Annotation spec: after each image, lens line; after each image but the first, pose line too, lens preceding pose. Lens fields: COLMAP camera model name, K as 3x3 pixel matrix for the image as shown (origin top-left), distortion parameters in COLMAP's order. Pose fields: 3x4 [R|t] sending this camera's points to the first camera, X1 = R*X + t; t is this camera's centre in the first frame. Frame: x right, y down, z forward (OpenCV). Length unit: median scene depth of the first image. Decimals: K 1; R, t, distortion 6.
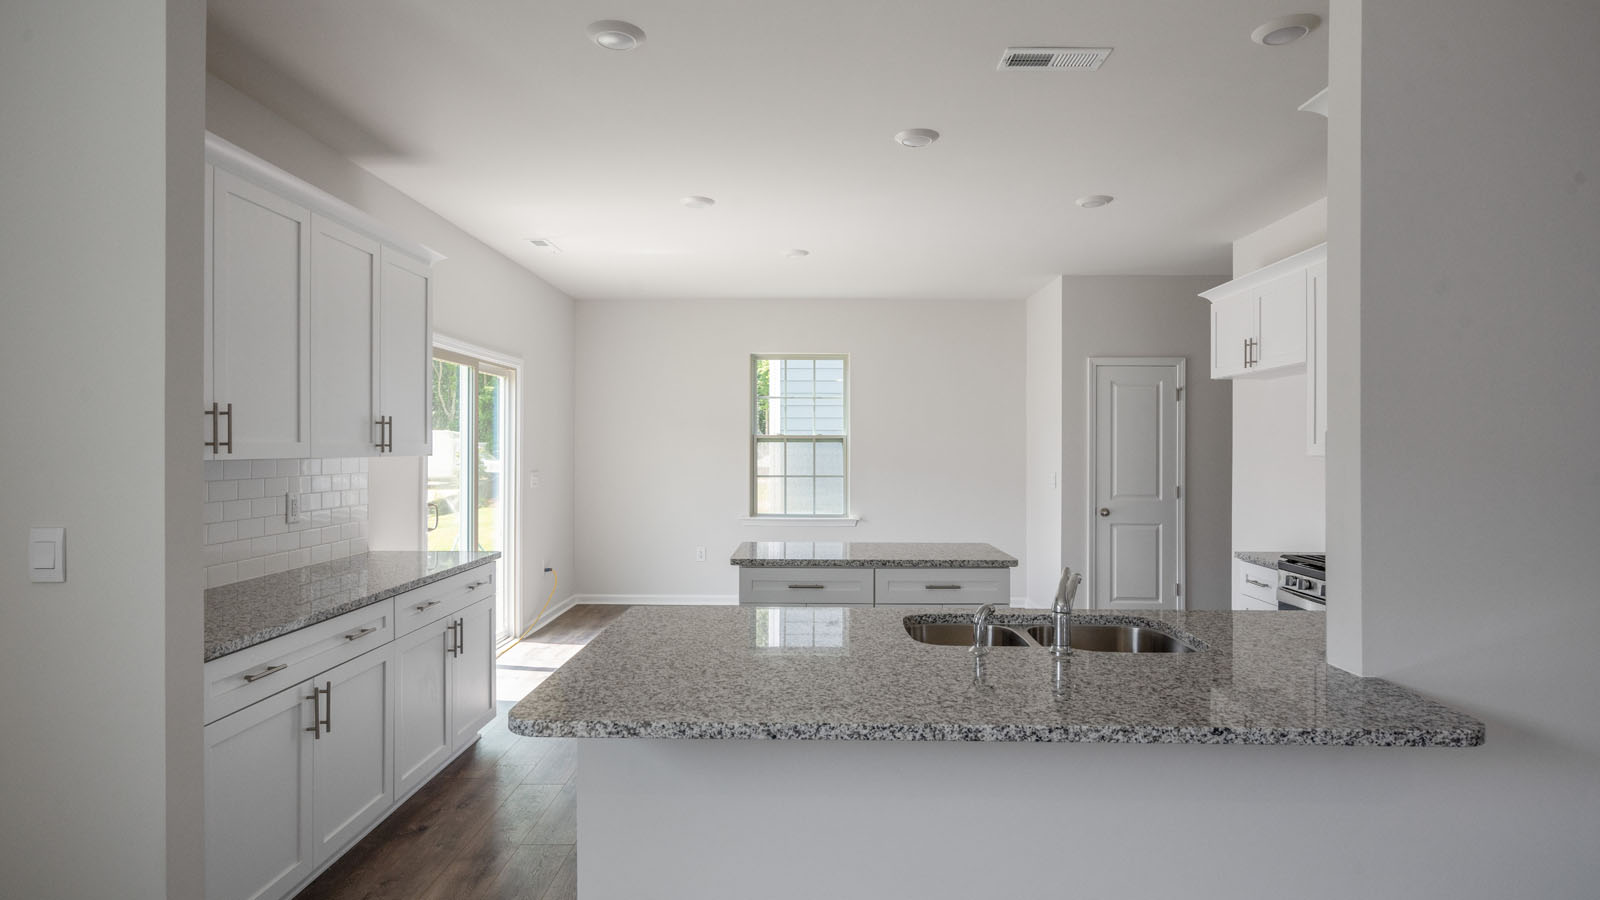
lens RADIAL K [[840.3, 0, 777.2], [0, 840.3, 441.7], [0, 0, 1]] dist [0.014729, 0.001737]
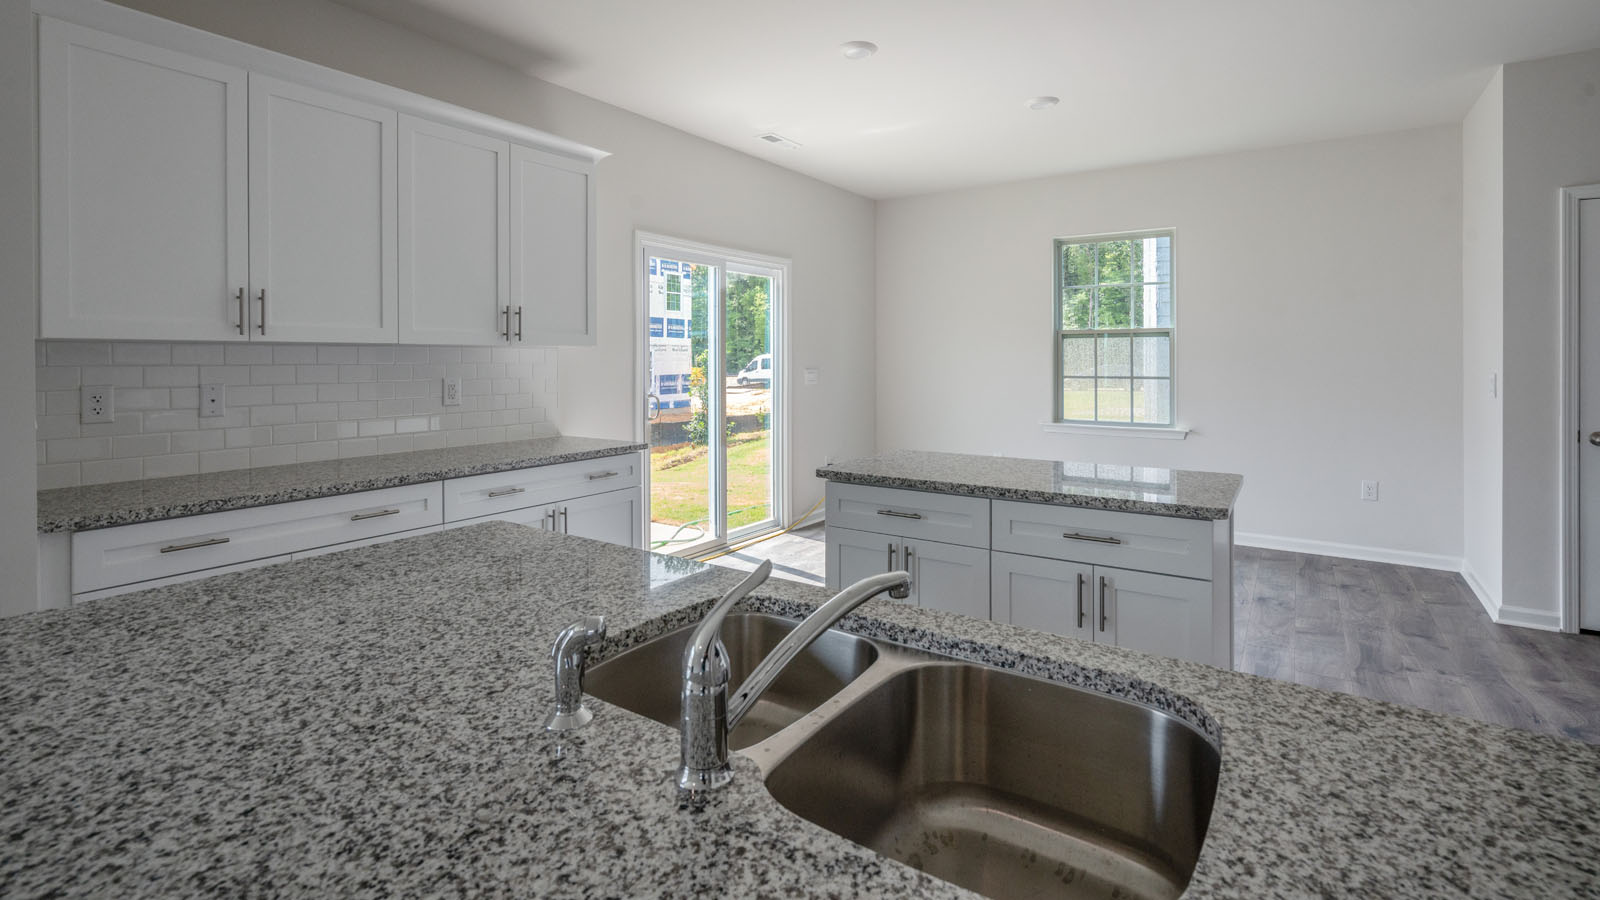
lens RADIAL K [[736.1, 0, 791.8], [0, 736.1, 353.6], [0, 0, 1]] dist [0.000357, 0.000839]
pose [[0.844112, -0.005870, -0.536135, 0.183603], [0.006876, 0.999976, -0.000122, 0.018178], [0.536123, -0.003583, 0.844132, 0.244115]]
